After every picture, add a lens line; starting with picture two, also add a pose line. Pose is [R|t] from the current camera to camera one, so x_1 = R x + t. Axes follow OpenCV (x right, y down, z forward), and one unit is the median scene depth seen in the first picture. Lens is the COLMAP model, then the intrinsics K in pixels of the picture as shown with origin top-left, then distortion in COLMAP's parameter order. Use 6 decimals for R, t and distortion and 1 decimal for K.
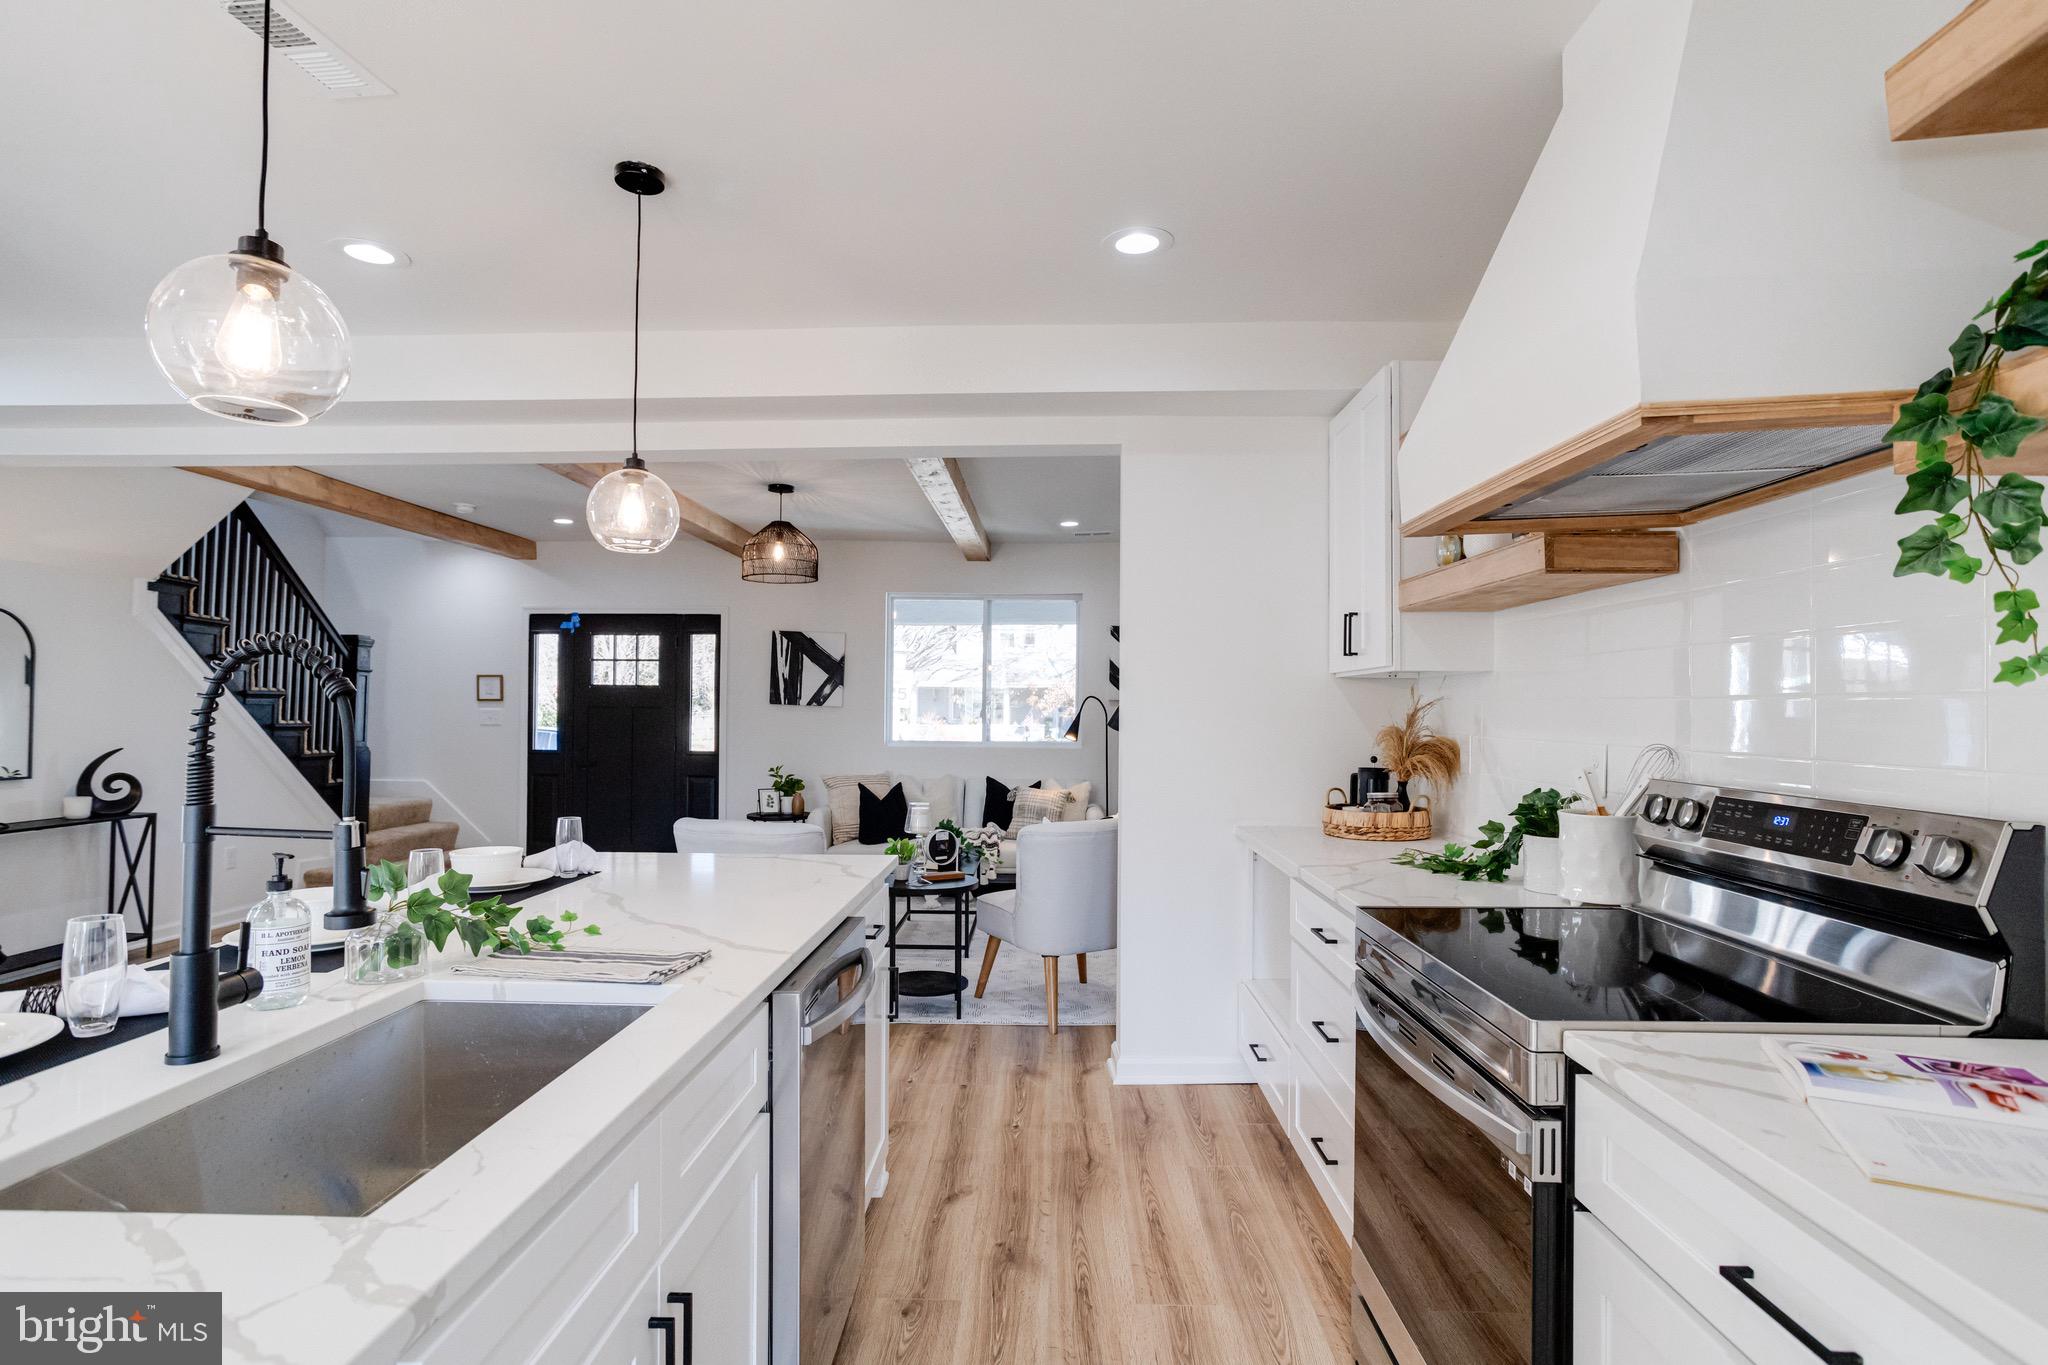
lens RADIAL K [[1022.2, 0, 1025.7], [0, 1022.2, 692.3], [0, 0, 1]] dist [-0.036734, 0.017246]
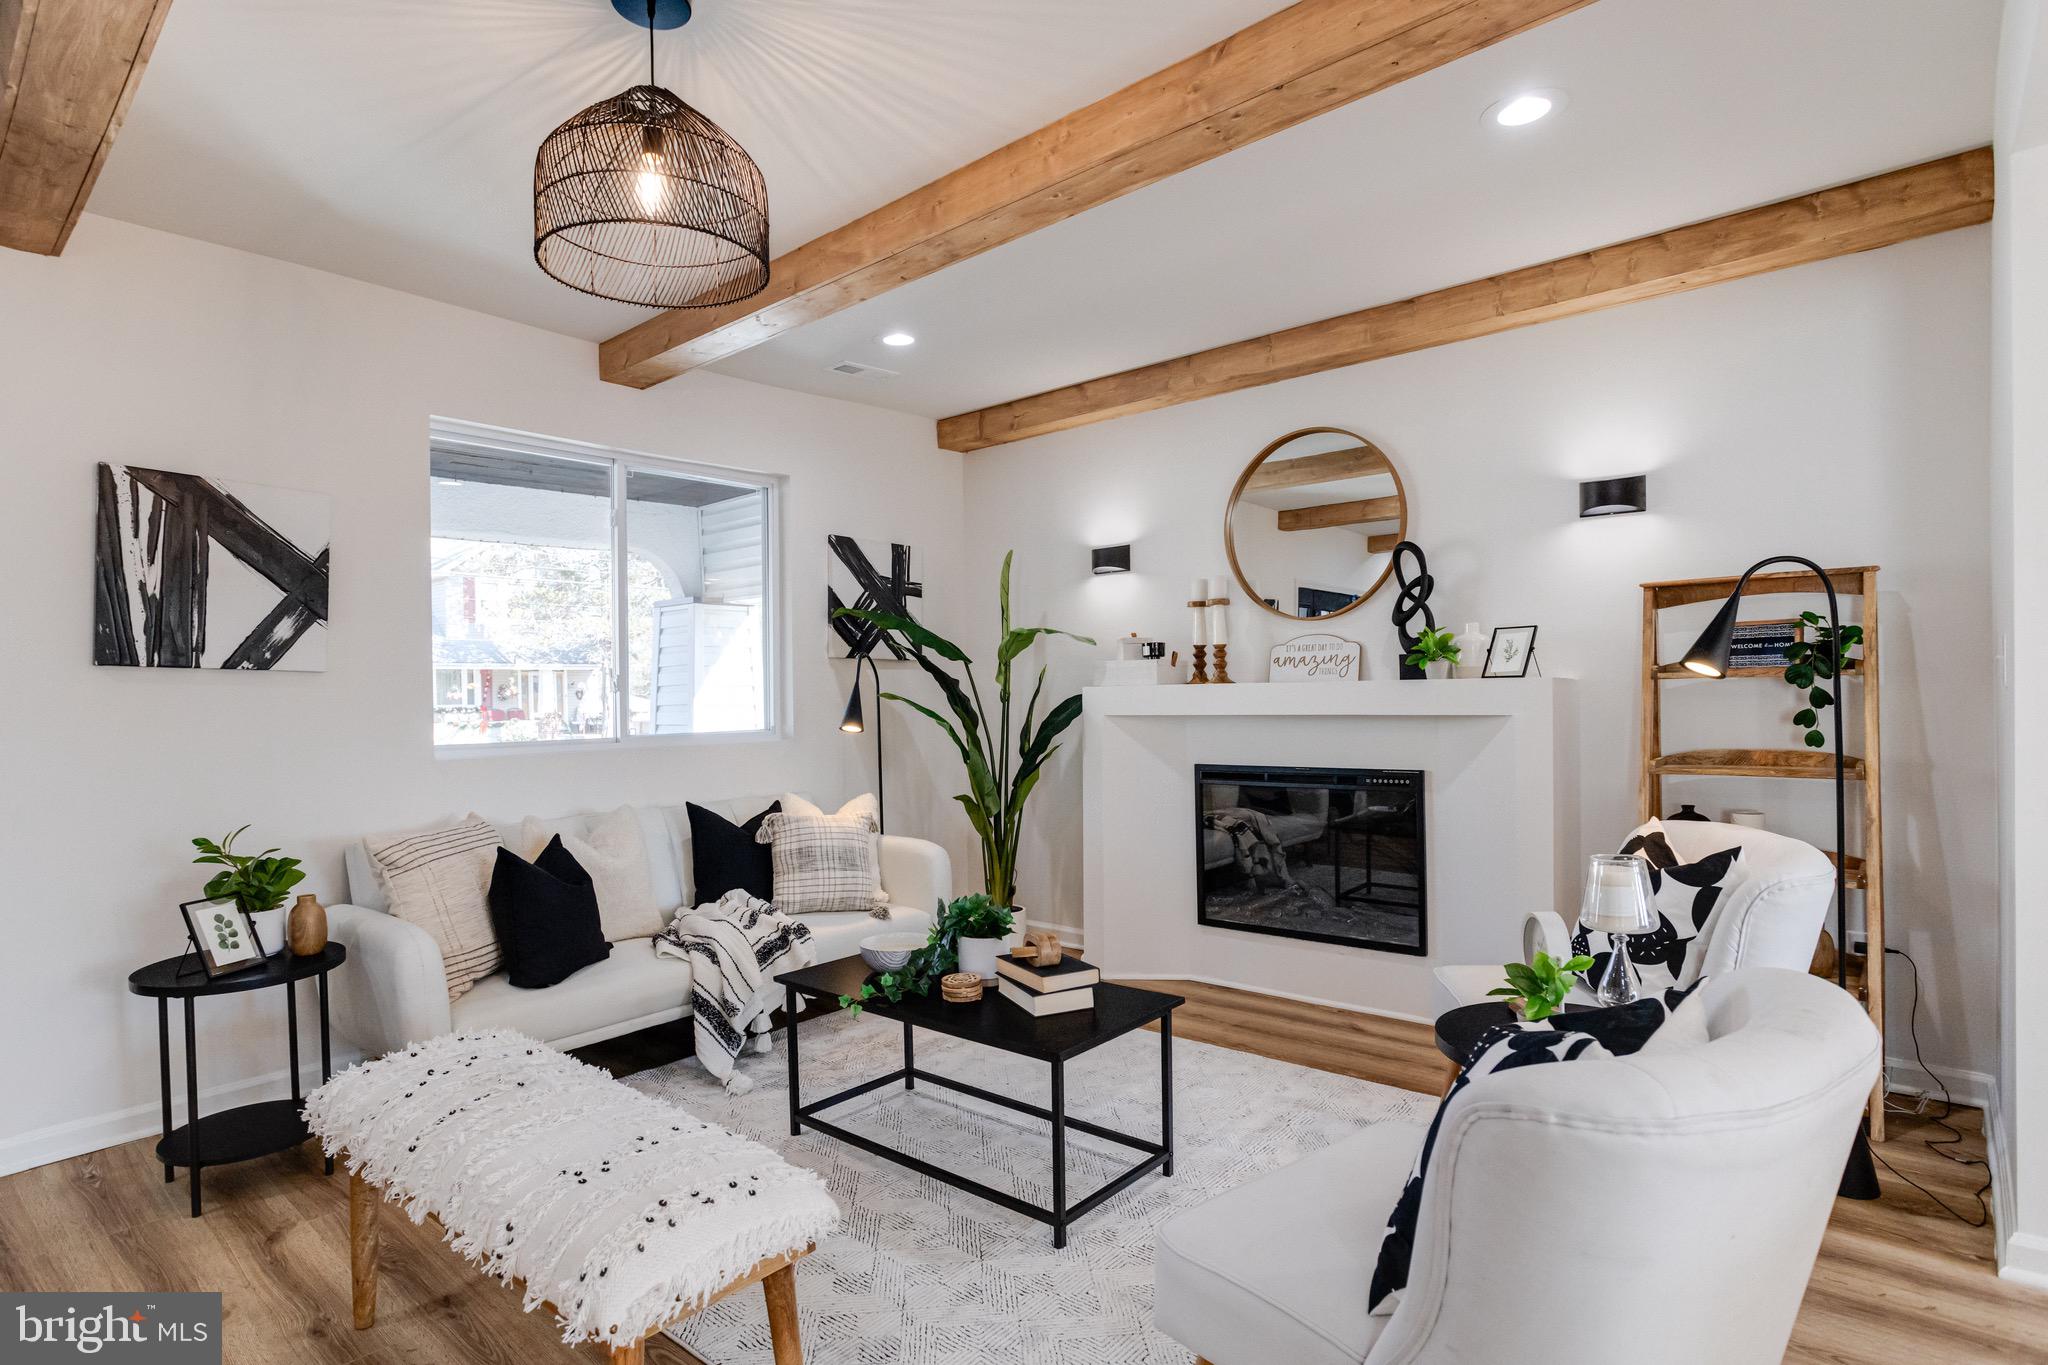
lens RADIAL K [[1048.4, 0, 1020.8], [0, 1048.4, 699.1], [0, 0, 1]] dist [-0.033291, 0.009431]
pose [[0.635674, -0.028330, 0.771437, -0.430824], [0.011126, 0.999559, 0.027539, 0.022460], [-0.771877, -0.008923, 0.635709, 0.685316]]
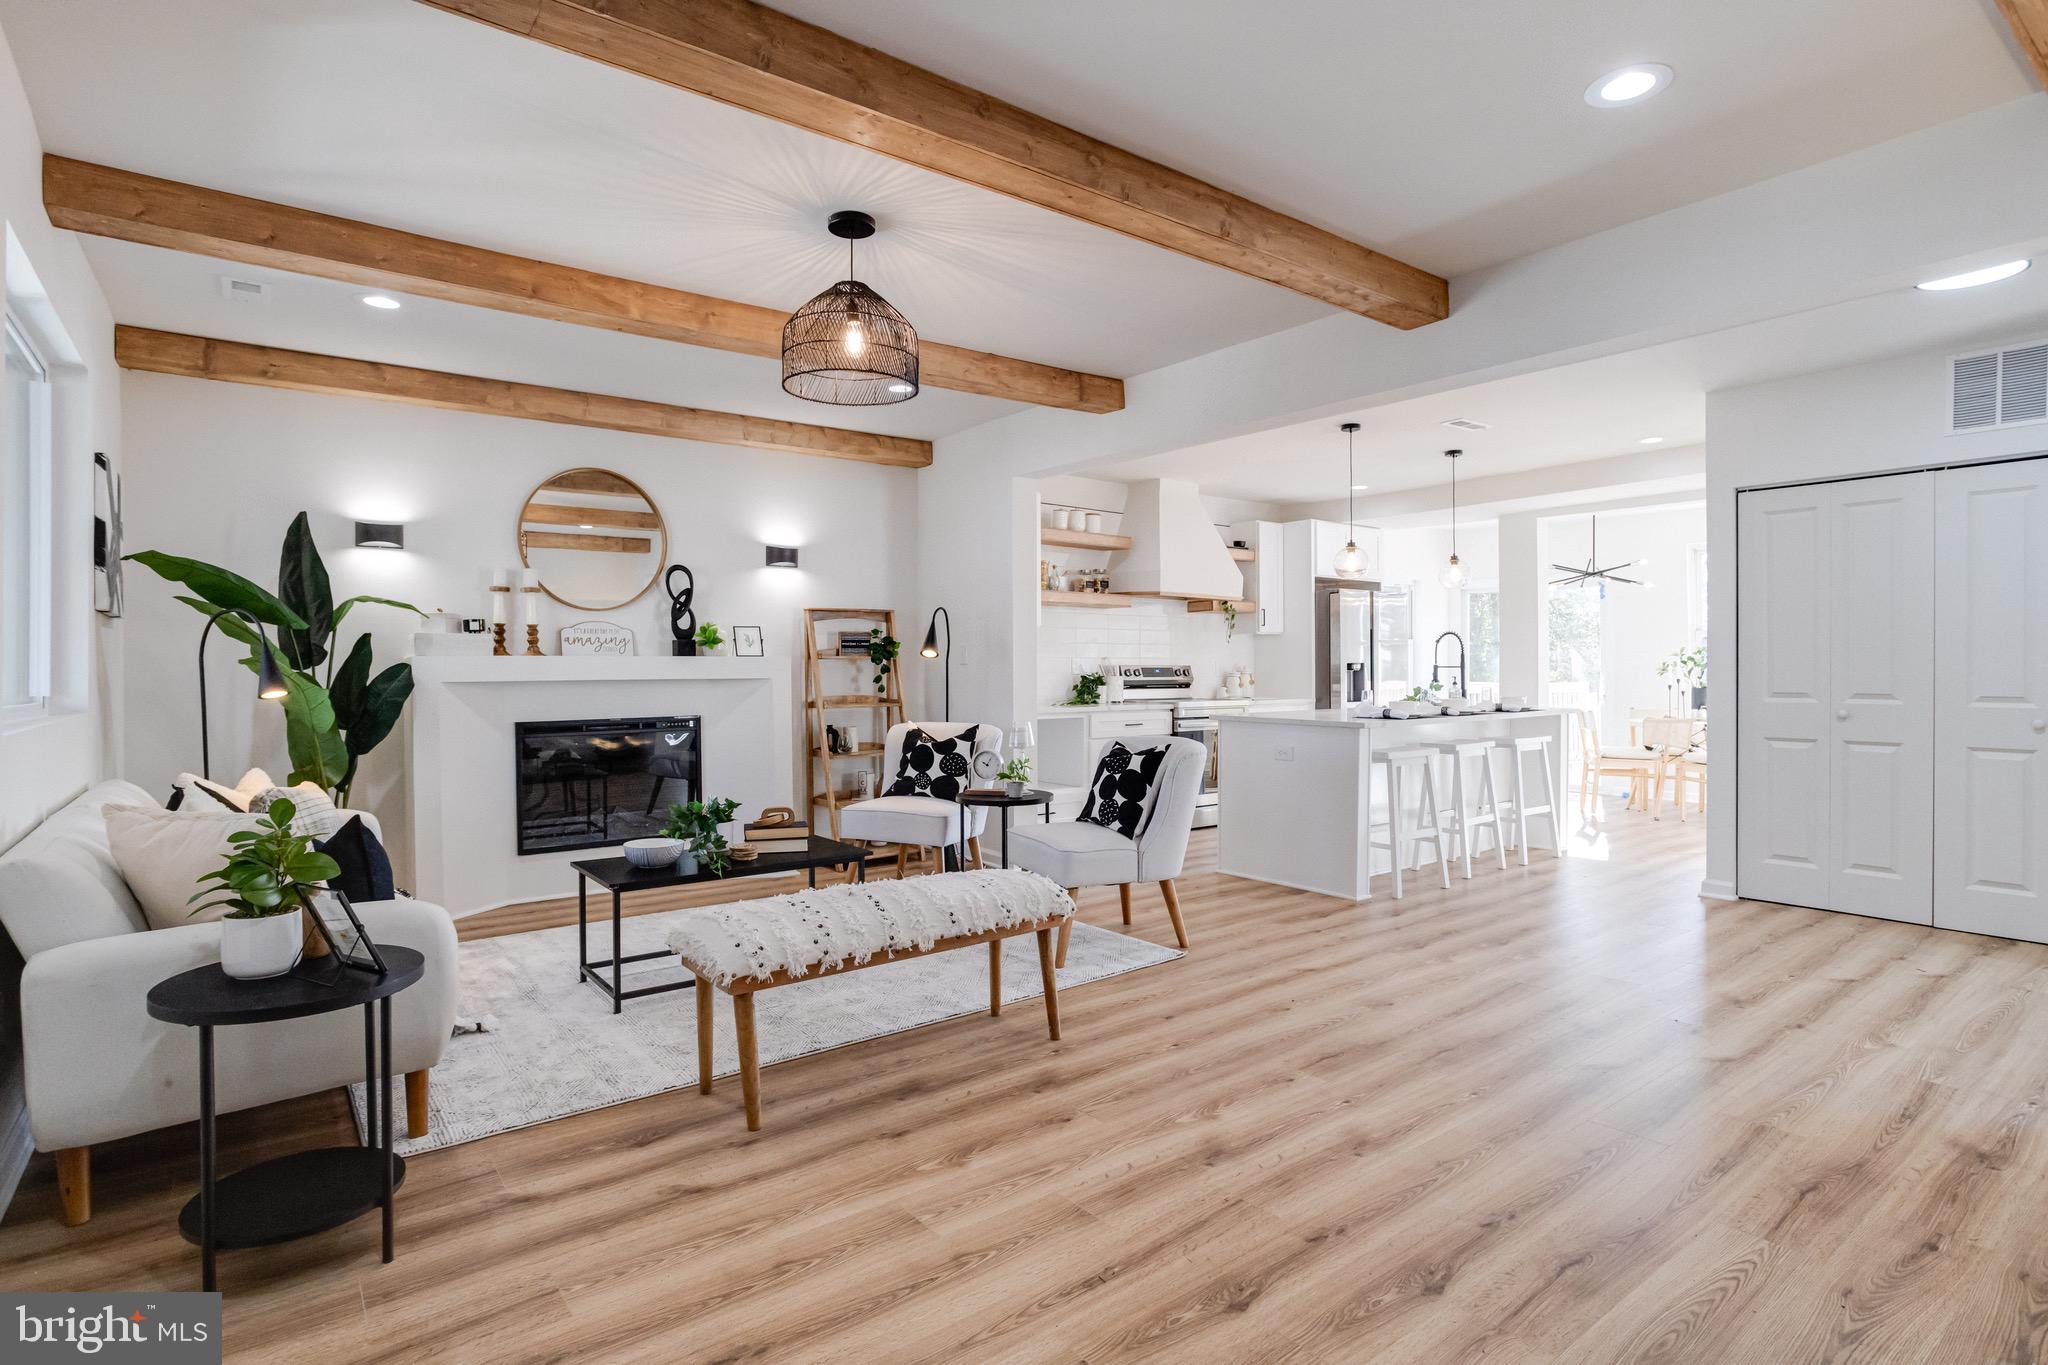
lens RADIAL K [[1022.2, 0, 1028.1], [0, 1022.2, 678.2], [0, 0, 1]] dist [-0.036734, 0.017246]
pose [[-0.629117, -0.015470, 0.777156, -0.727488], [-0.016425, 0.999843, 0.006606, 0.039665], [-0.777137, -0.008609, -0.629273, 1.264460]]
